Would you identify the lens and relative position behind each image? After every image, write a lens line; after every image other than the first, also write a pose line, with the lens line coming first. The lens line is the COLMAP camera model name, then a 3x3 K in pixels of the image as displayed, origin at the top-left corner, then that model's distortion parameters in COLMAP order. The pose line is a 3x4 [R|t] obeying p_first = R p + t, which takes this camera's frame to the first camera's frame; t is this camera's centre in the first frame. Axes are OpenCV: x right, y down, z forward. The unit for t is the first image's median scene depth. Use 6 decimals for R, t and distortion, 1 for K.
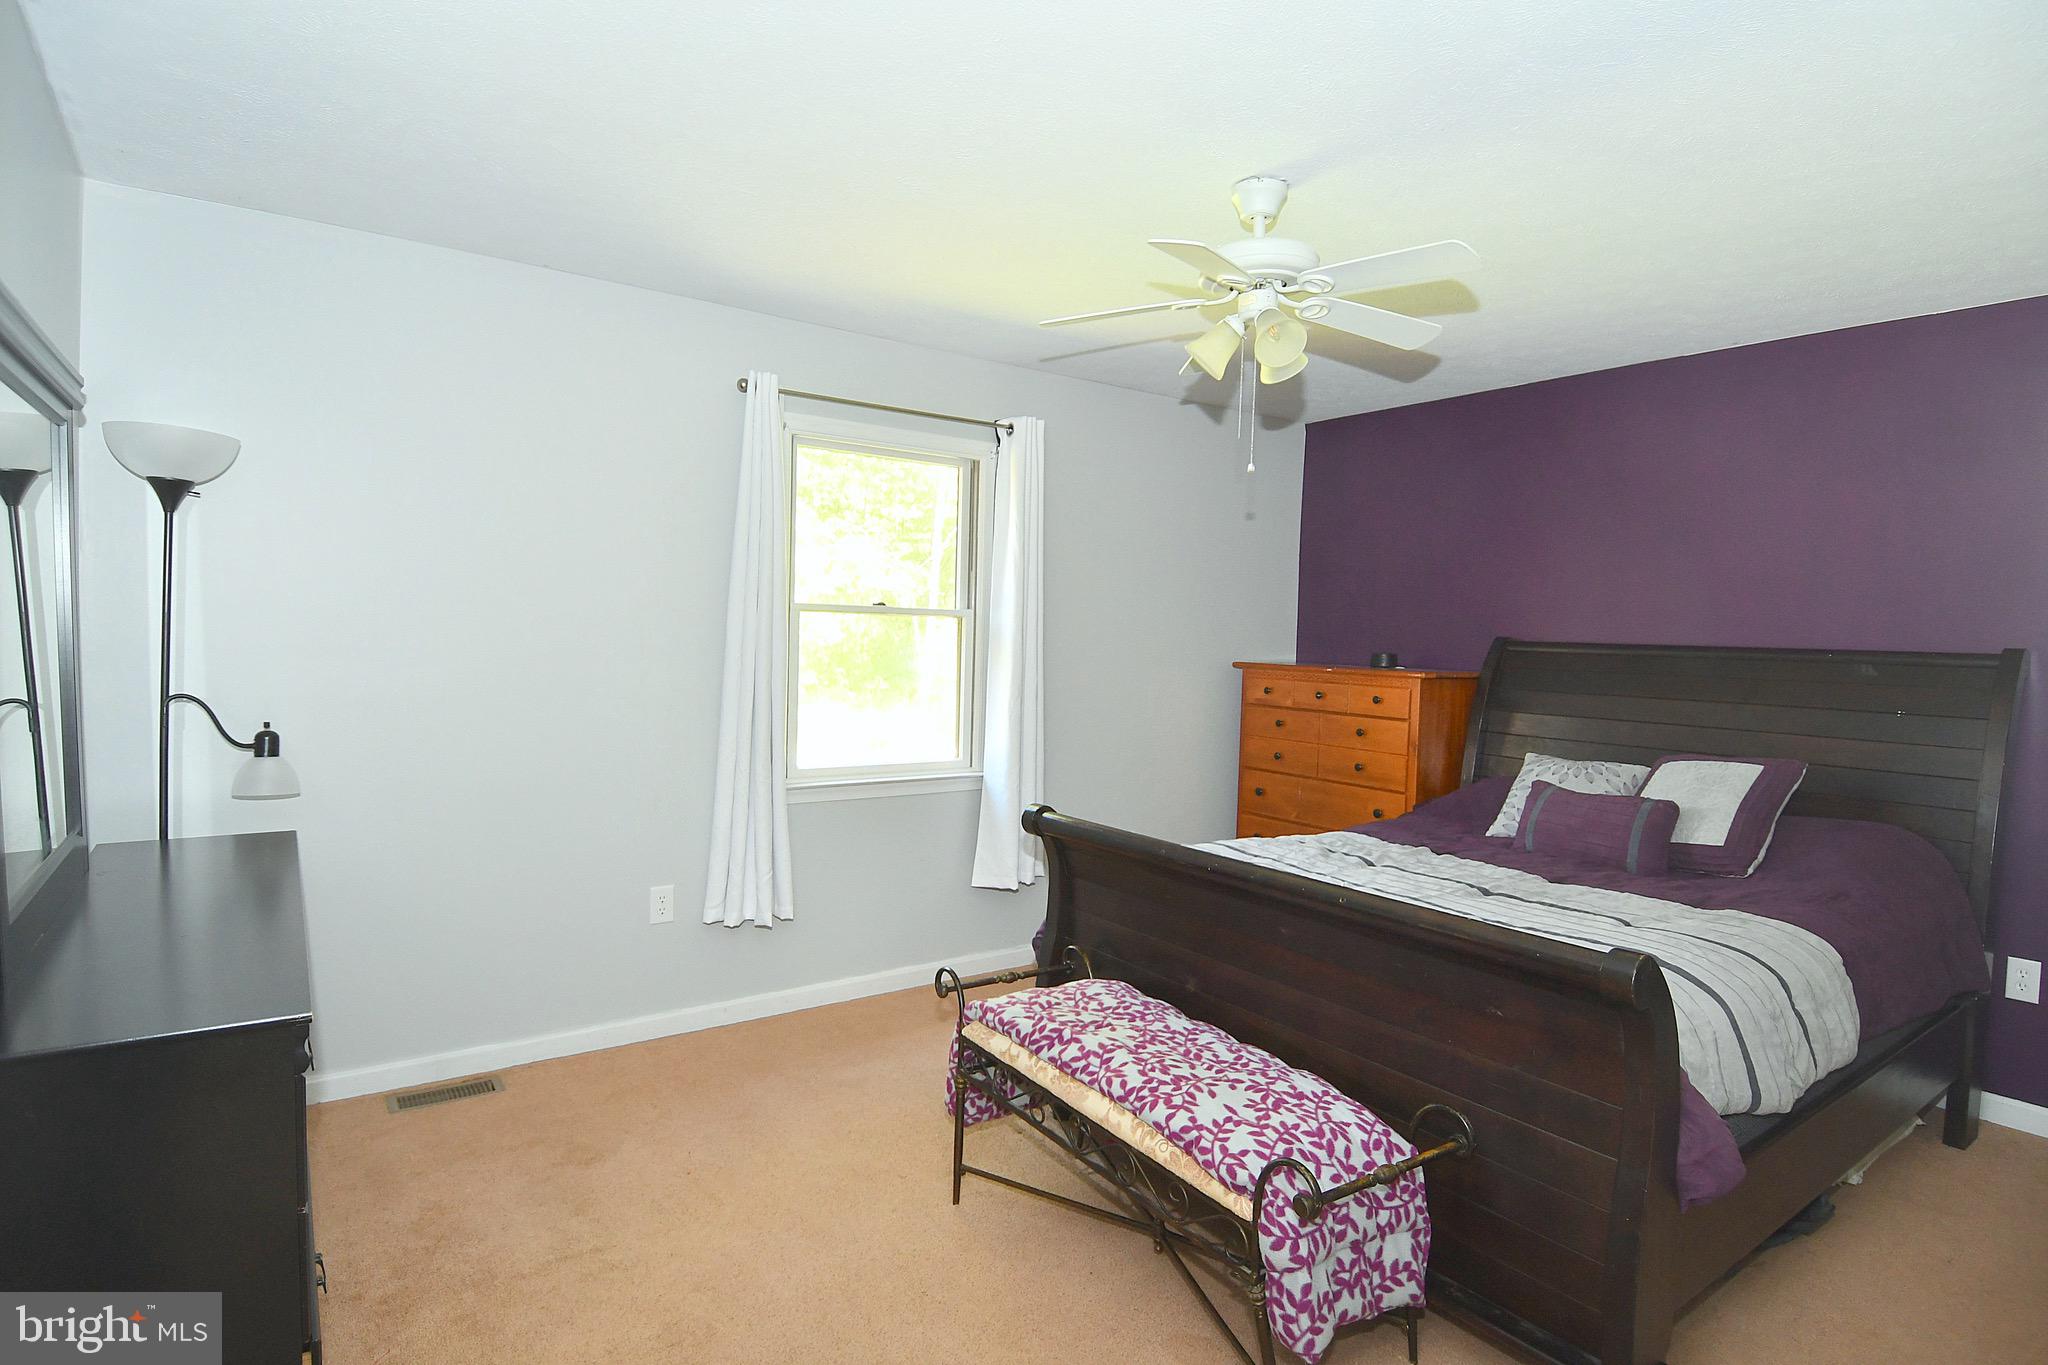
lens RADIAL K [[1074.8, 0, 1028.8], [0, 1074.8, 678.4], [0, 0, 1]] dist [0.046055, -0.048351]
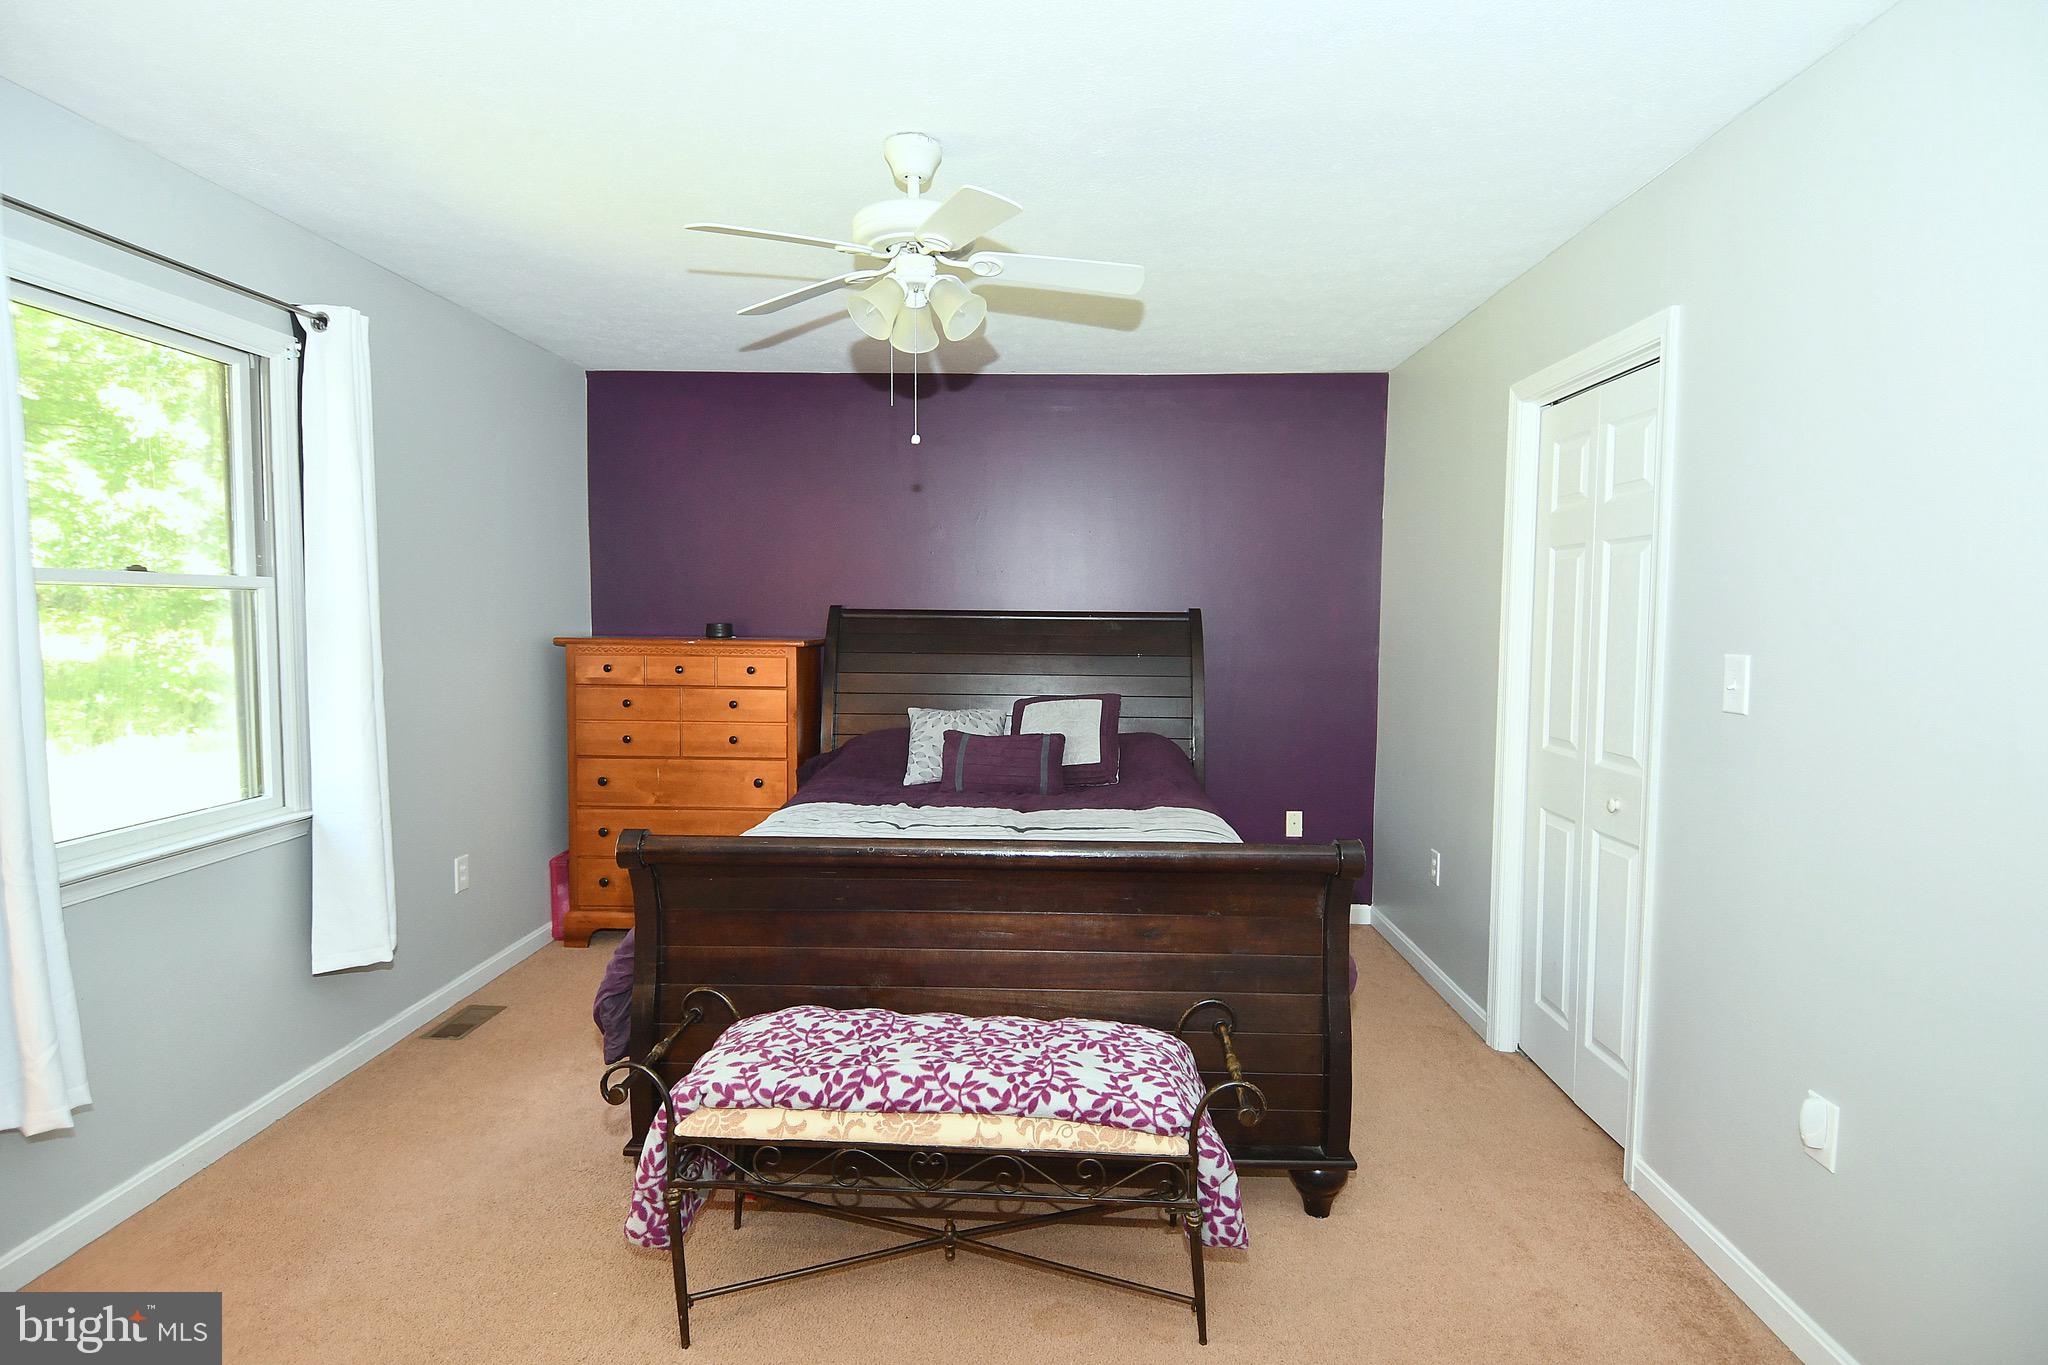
lens RADIAL K [[1048.4, 0, 1026.0], [0, 1048.4, 676.4], [0, 0, 1]] dist [0.049675, -0.057176]
pose [[0.601124, -0.070462, 0.796043, -0.506164], [0.042437, 0.997514, 0.056250, -0.031057], [-0.798028, -0.000032, 0.602620, 0.355089]]
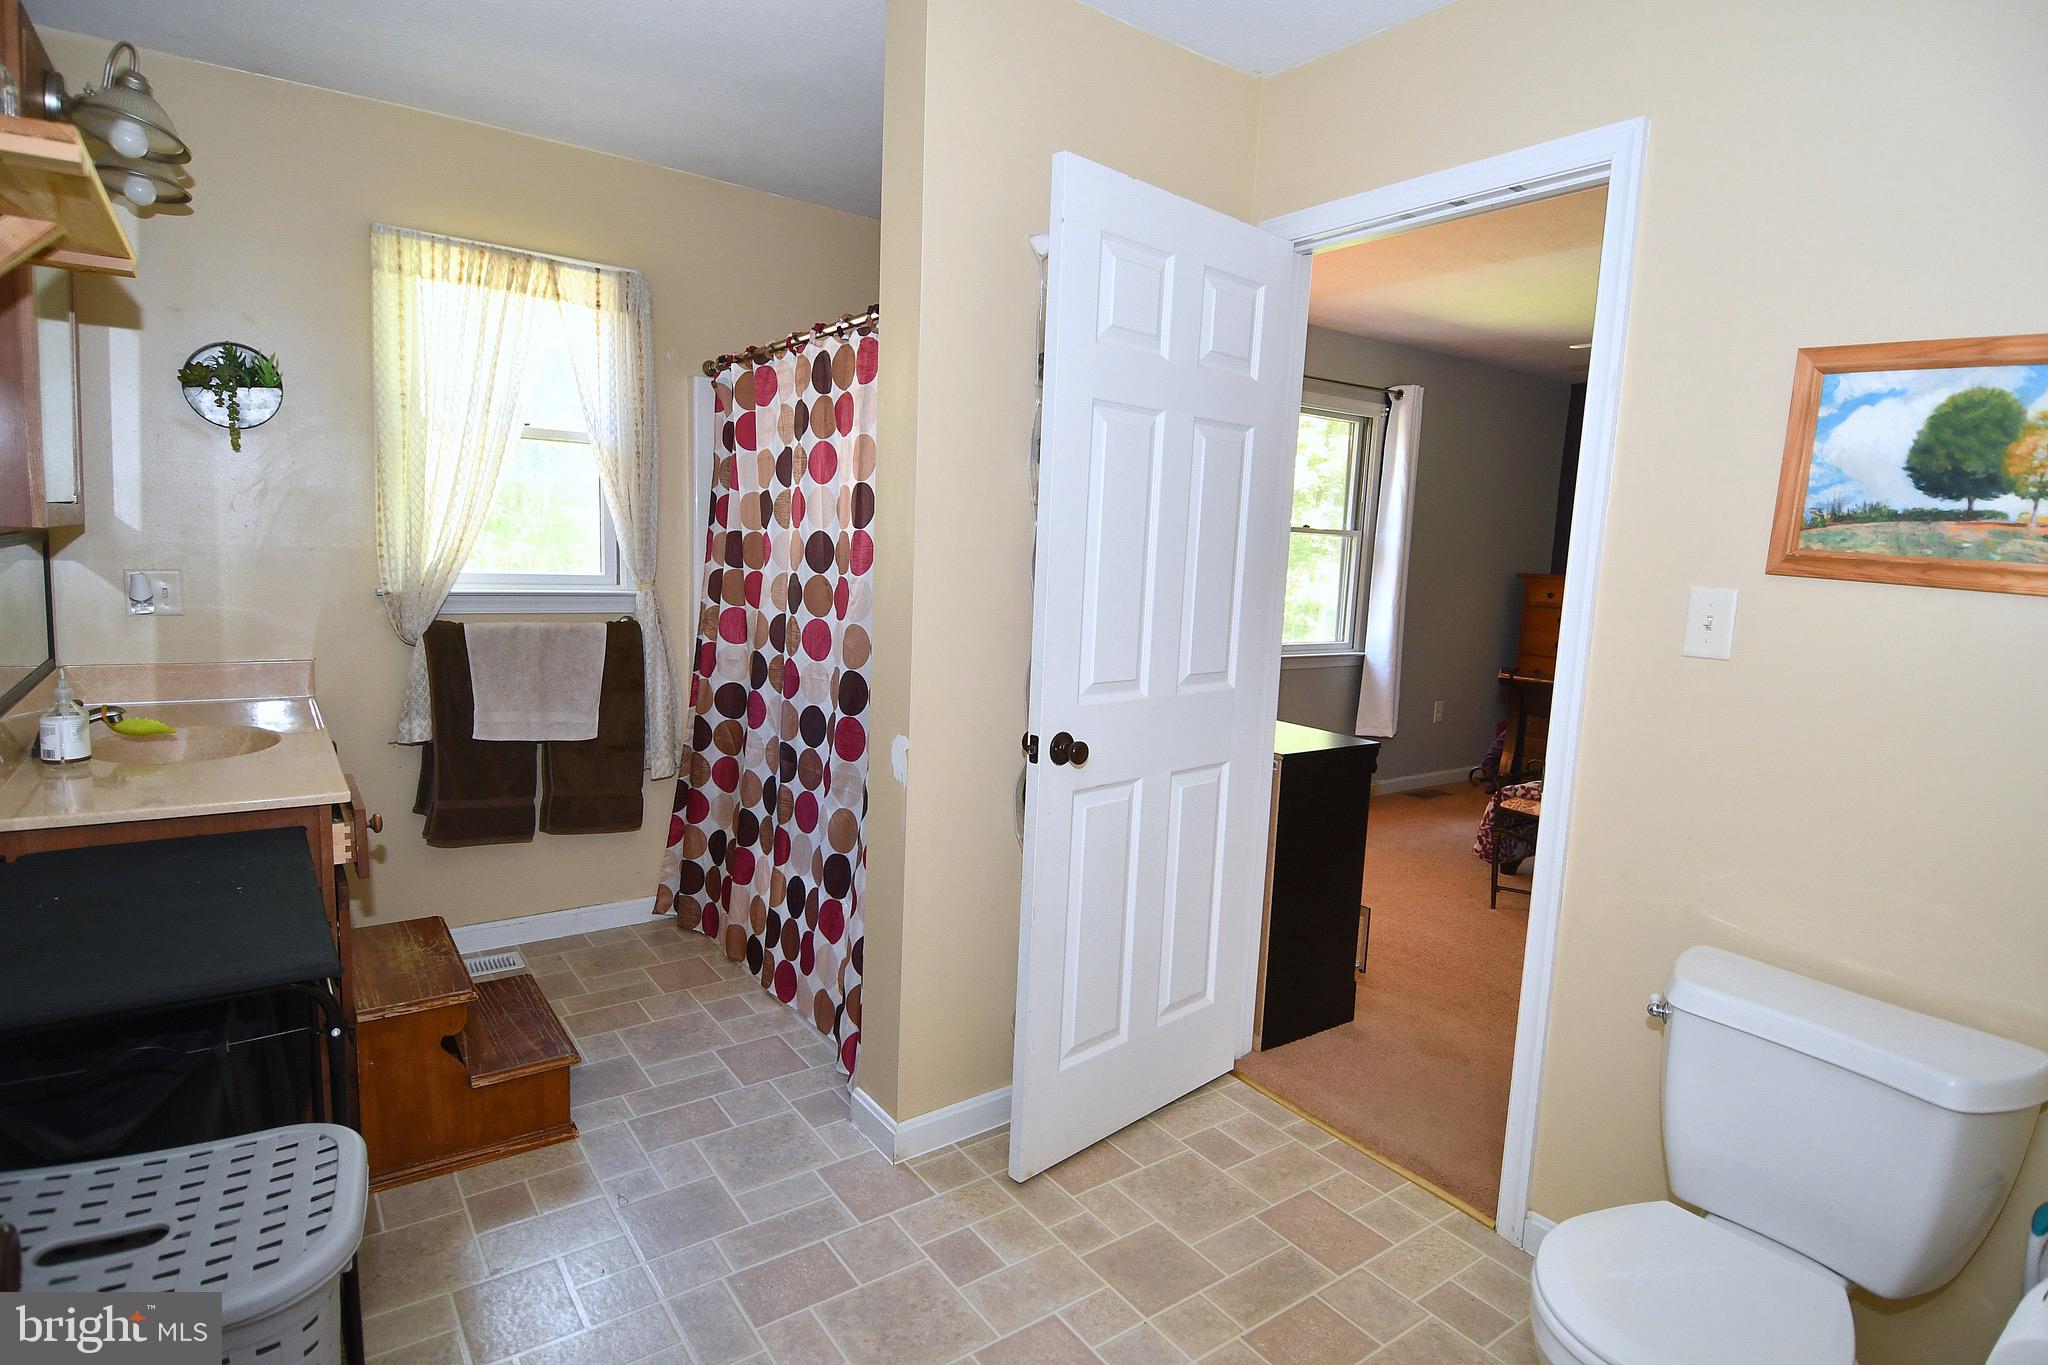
lens RADIAL K [[1059.6, 0, 1028.8], [0, 1059.6, 678.7], [0, 0, 1]] dist [0.055195, -0.057528]
pose [[0.999772, 0.015644, 0.014550, -0.803257], [-0.016821, 0.996270, 0.084639, 0.023580], [-0.013171, -0.084864, 0.996305, -0.555055]]
